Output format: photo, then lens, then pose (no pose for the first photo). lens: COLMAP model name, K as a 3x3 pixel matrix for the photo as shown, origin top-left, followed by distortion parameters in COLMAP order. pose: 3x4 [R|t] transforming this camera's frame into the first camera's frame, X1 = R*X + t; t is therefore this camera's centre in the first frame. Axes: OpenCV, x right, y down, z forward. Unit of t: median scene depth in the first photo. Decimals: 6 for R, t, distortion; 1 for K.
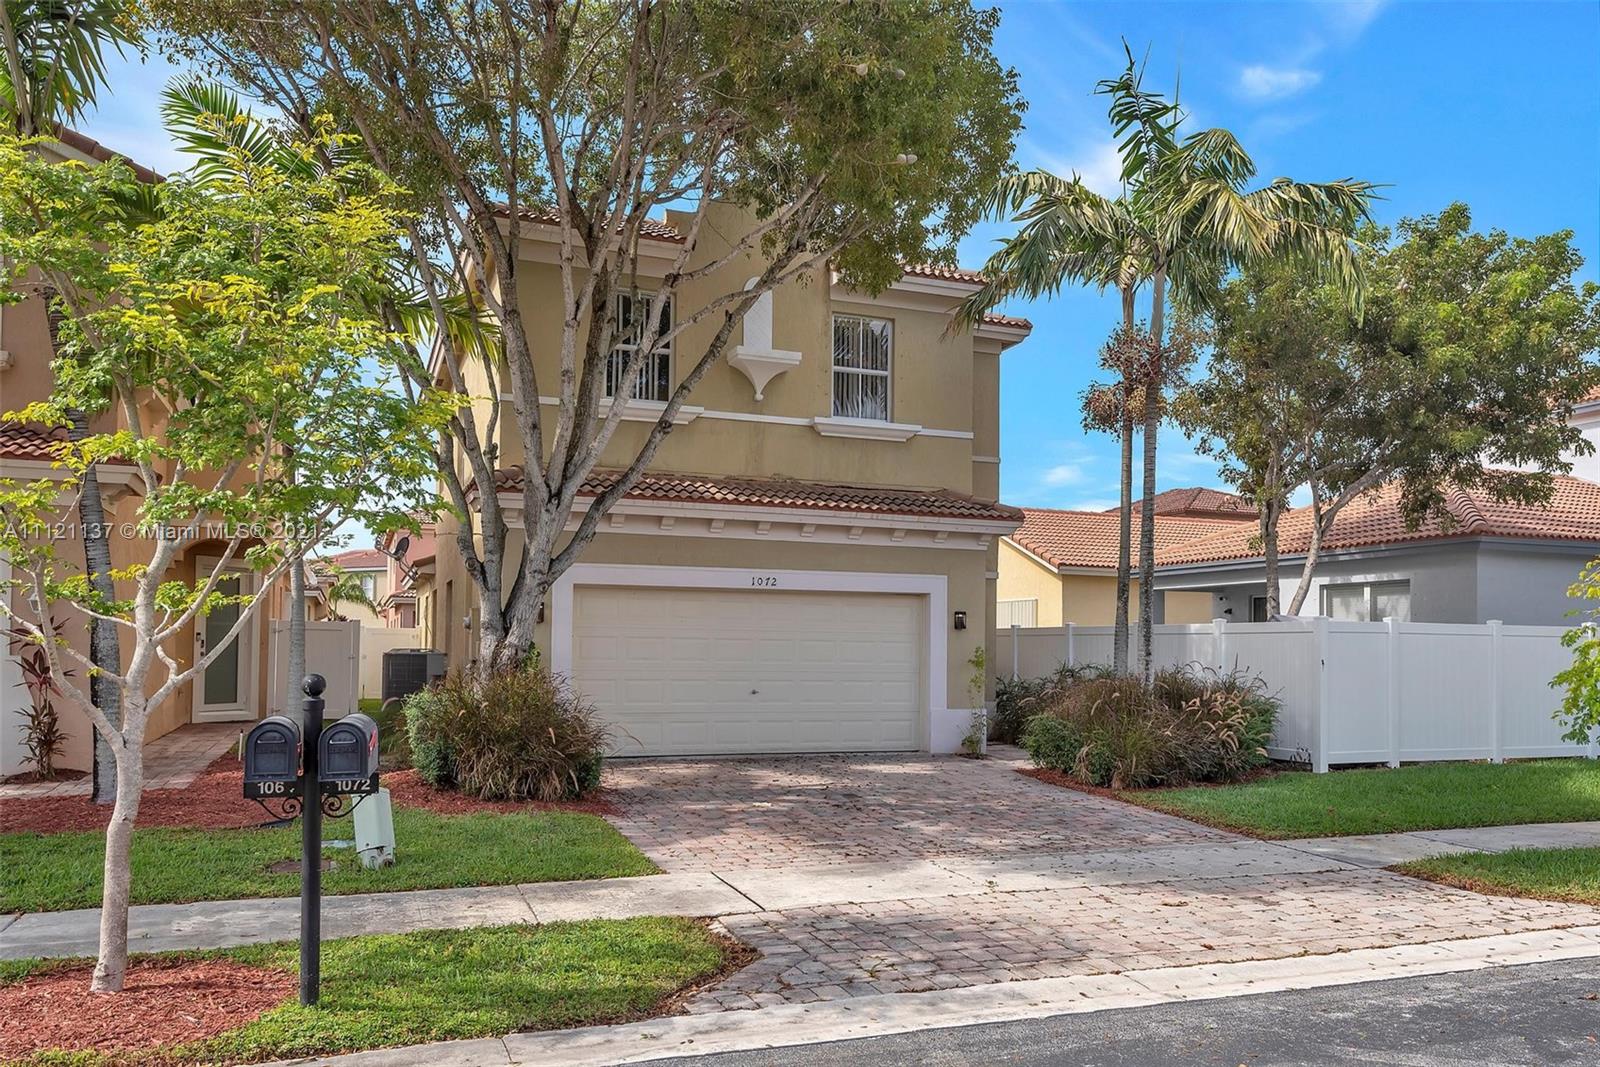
lens RADIAL K [[1192.6, 0, 825.1], [0, 1192.6, 600.6], [0, 0, 1]] dist [0.037116, 0.000647]
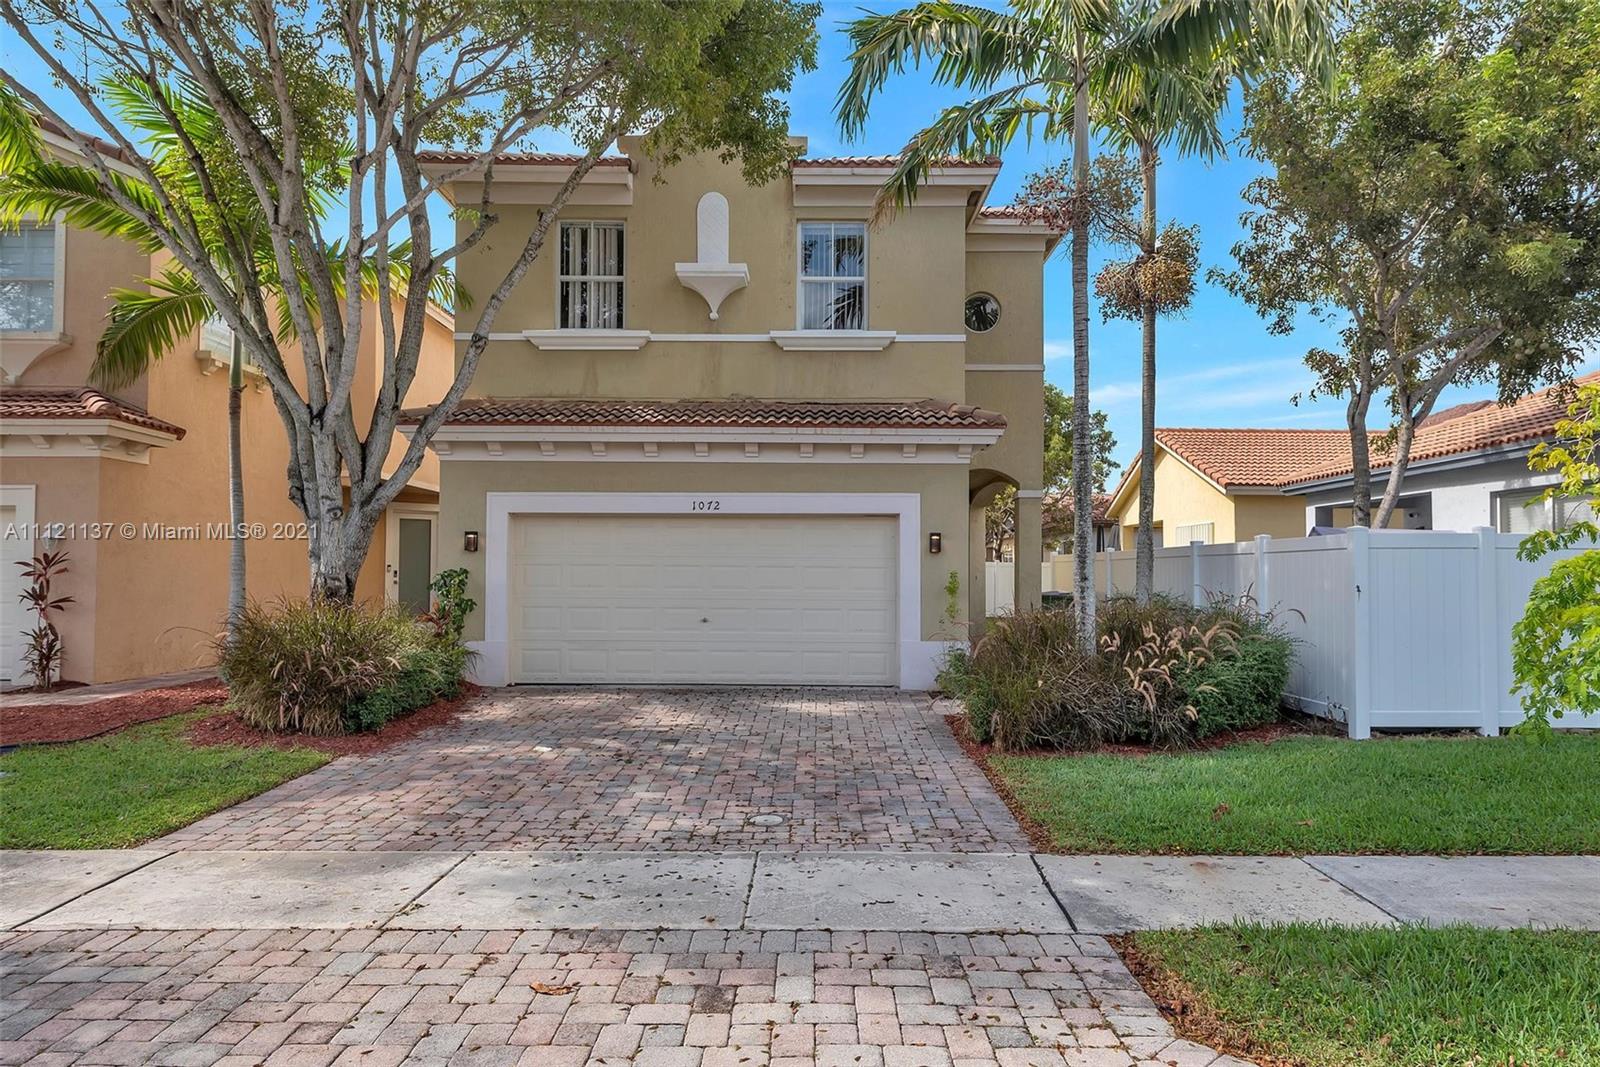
lens RADIAL K [[970.6, 0, 801.9], [0, 970.6, 536.5], [0, 0, 1]] dist [0.030279, -0.016050]
pose [[0.928584, -0.021221, -0.370516, 0.309931], [0.020542, 0.999772, -0.005779, 0.015137], [0.370554, -0.002244, 0.928808, 0.303994]]
